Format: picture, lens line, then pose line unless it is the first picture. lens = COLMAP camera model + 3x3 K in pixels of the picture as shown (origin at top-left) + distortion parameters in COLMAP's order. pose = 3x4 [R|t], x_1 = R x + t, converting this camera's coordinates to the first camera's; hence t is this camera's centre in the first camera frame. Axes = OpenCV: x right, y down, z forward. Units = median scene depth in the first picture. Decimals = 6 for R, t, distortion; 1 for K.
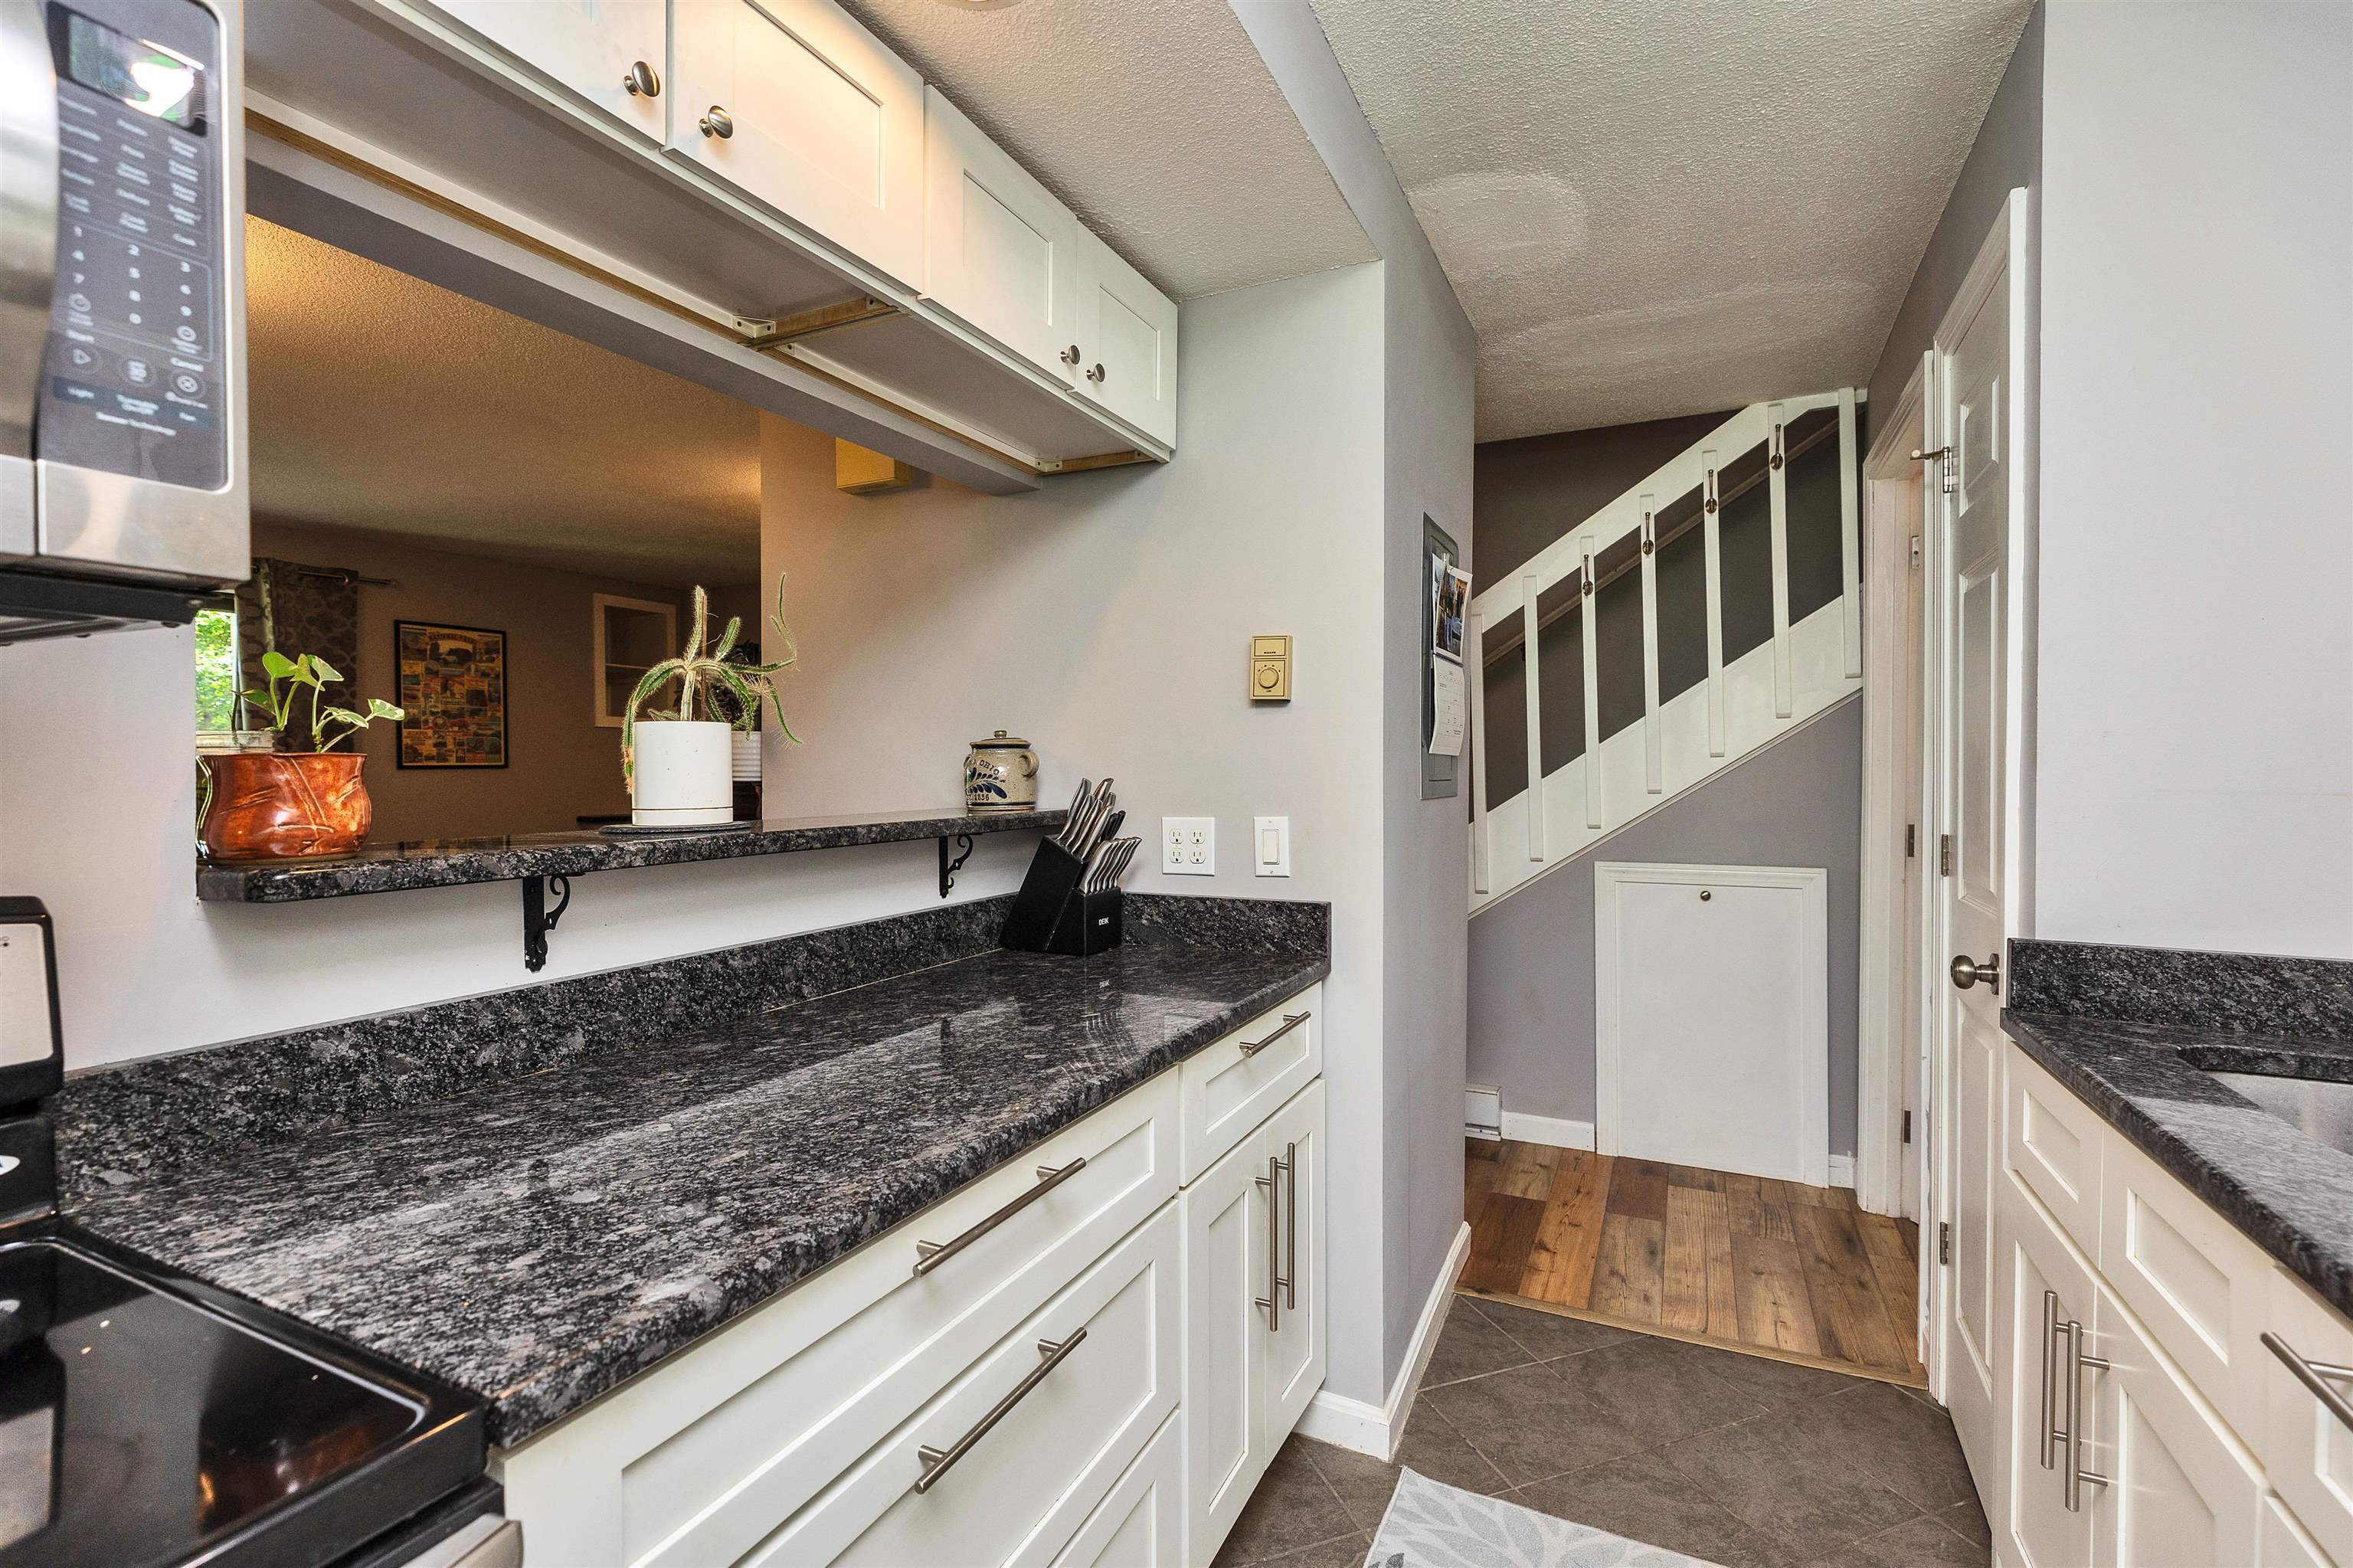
lens RADIAL K [[1063.2, 0, 1176.5], [0, 1063.2, 784.0], [0, 0, 1]] dist [0.009985, -0.001828]
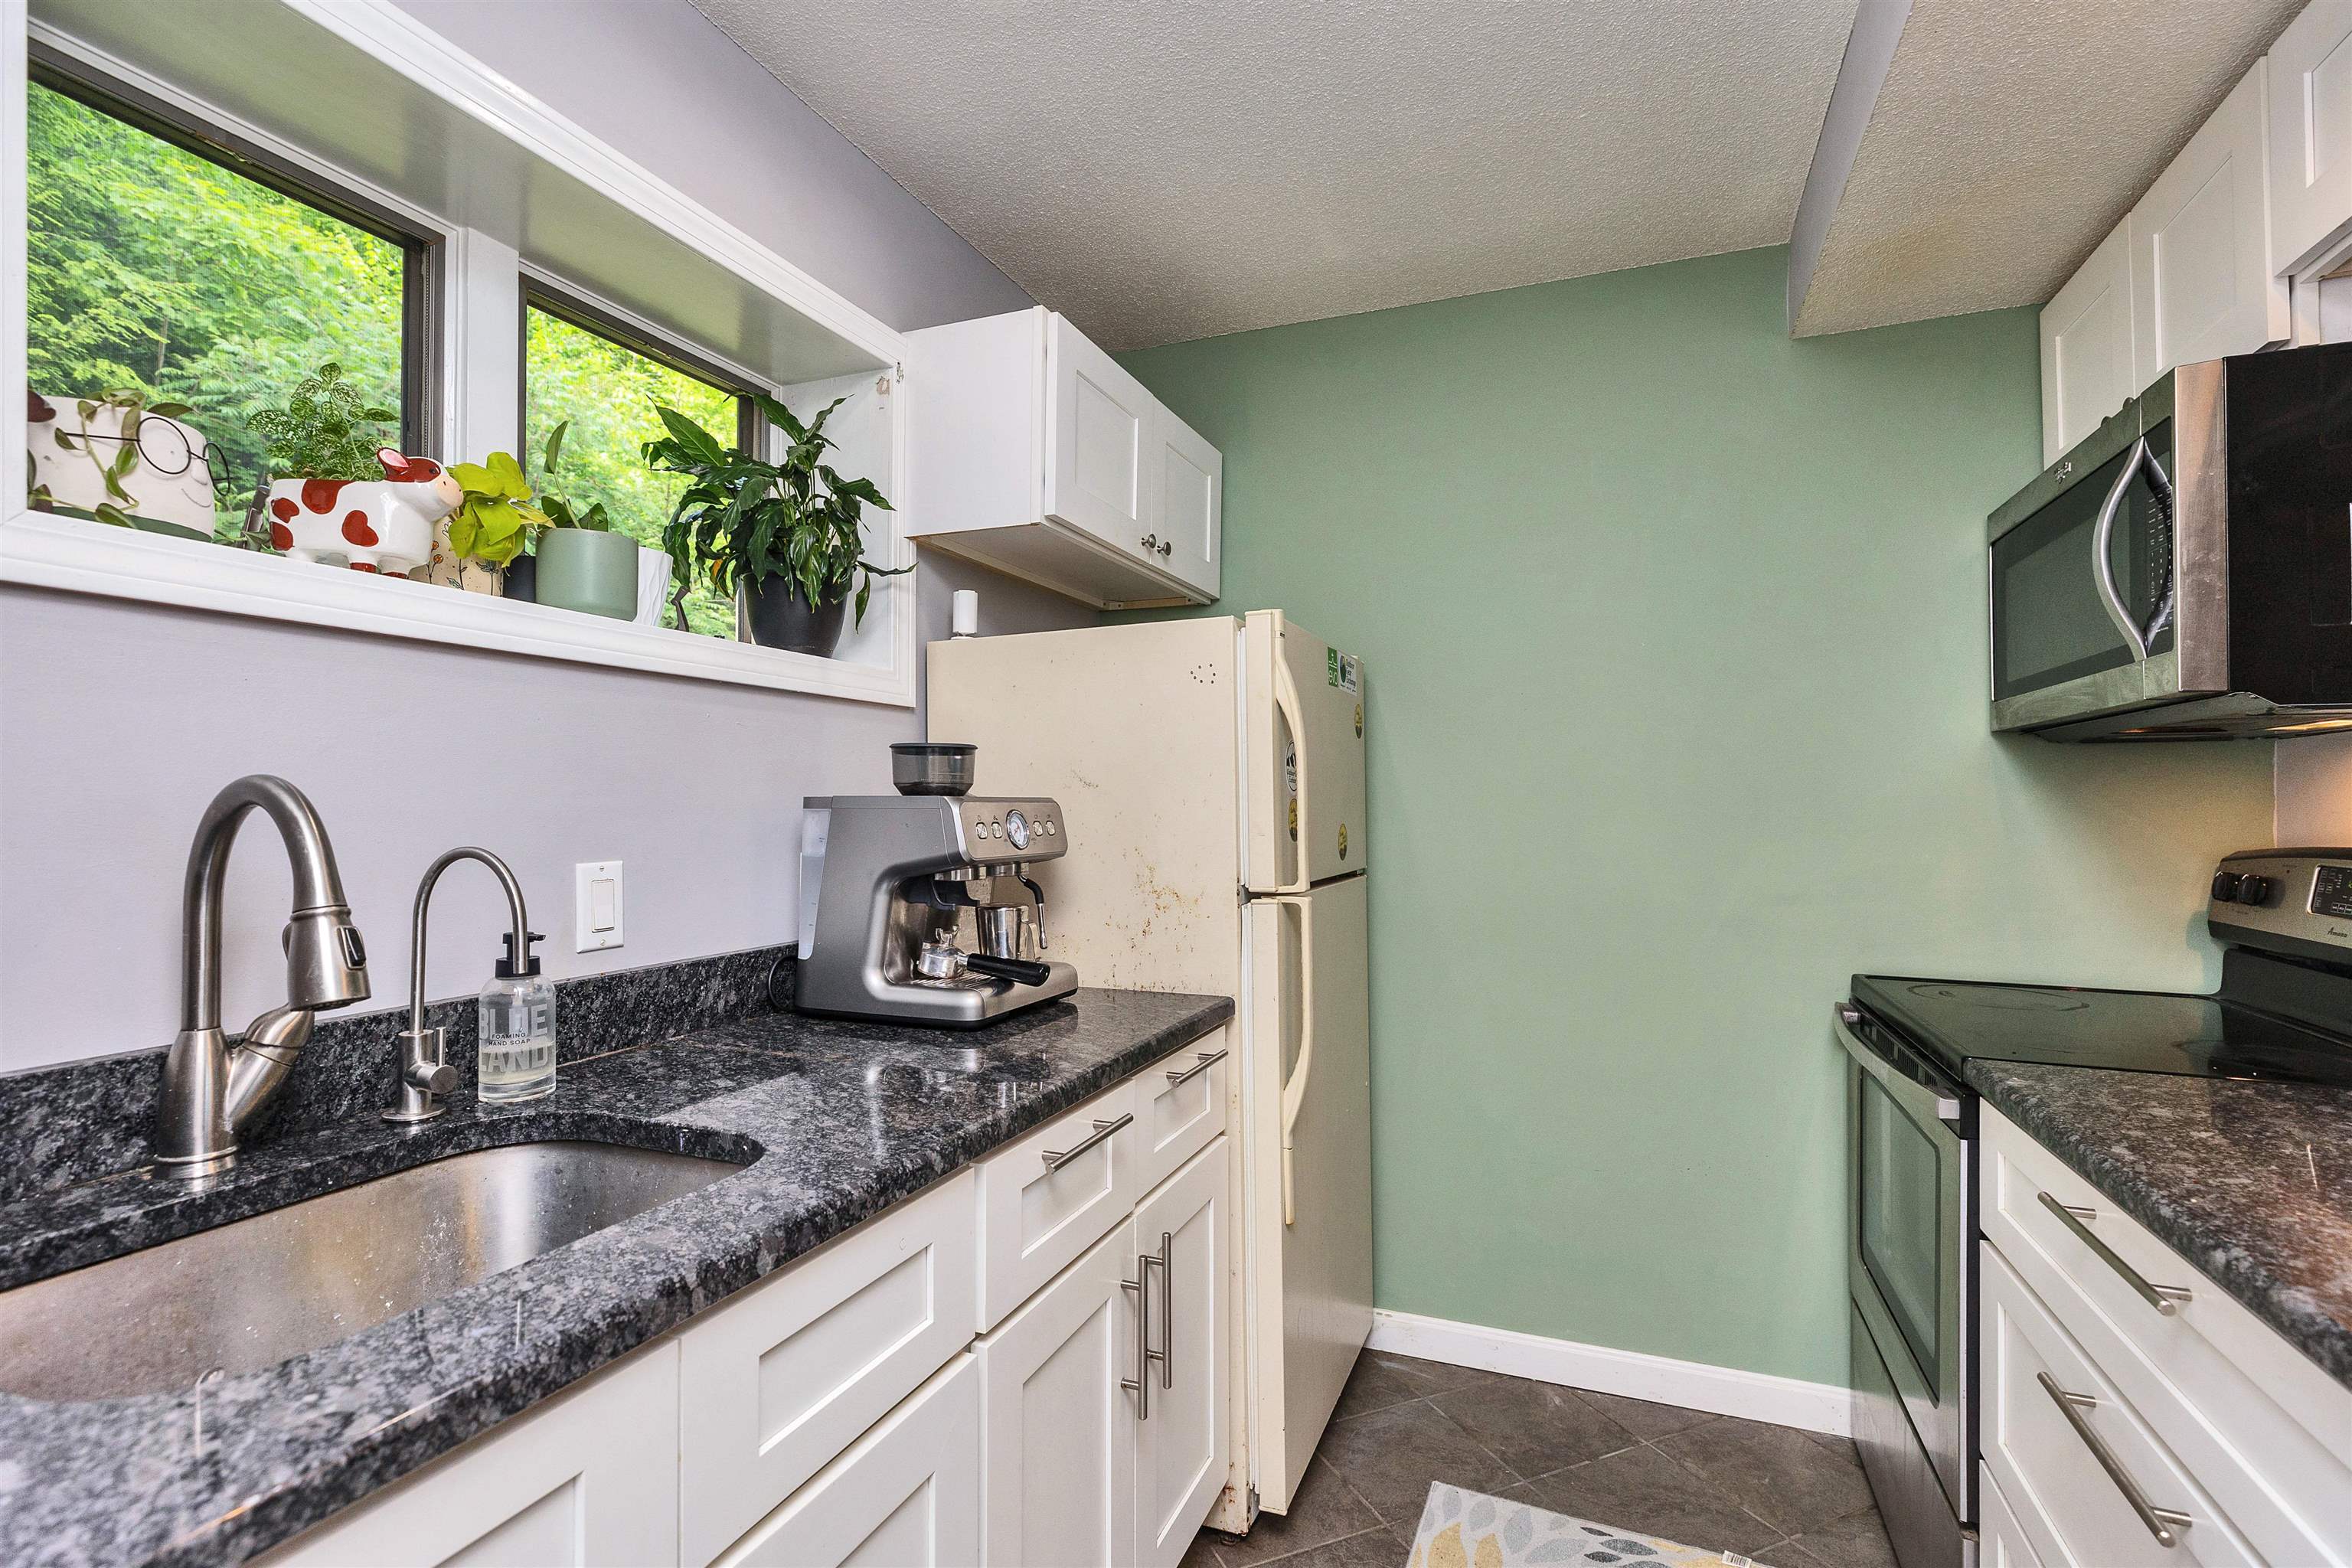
lens RADIAL K [[1072.3, 0, 1186.0], [0, 1072.3, 791.1], [0, 0, 1]] dist [0.004978, -0.000772]
pose [[-0.997660, -0.005331, -0.068159, 0.356793], [-0.005883, 0.999951, 0.007903, -0.004092], [0.068114, 0.008285, -0.997643, 0.939807]]
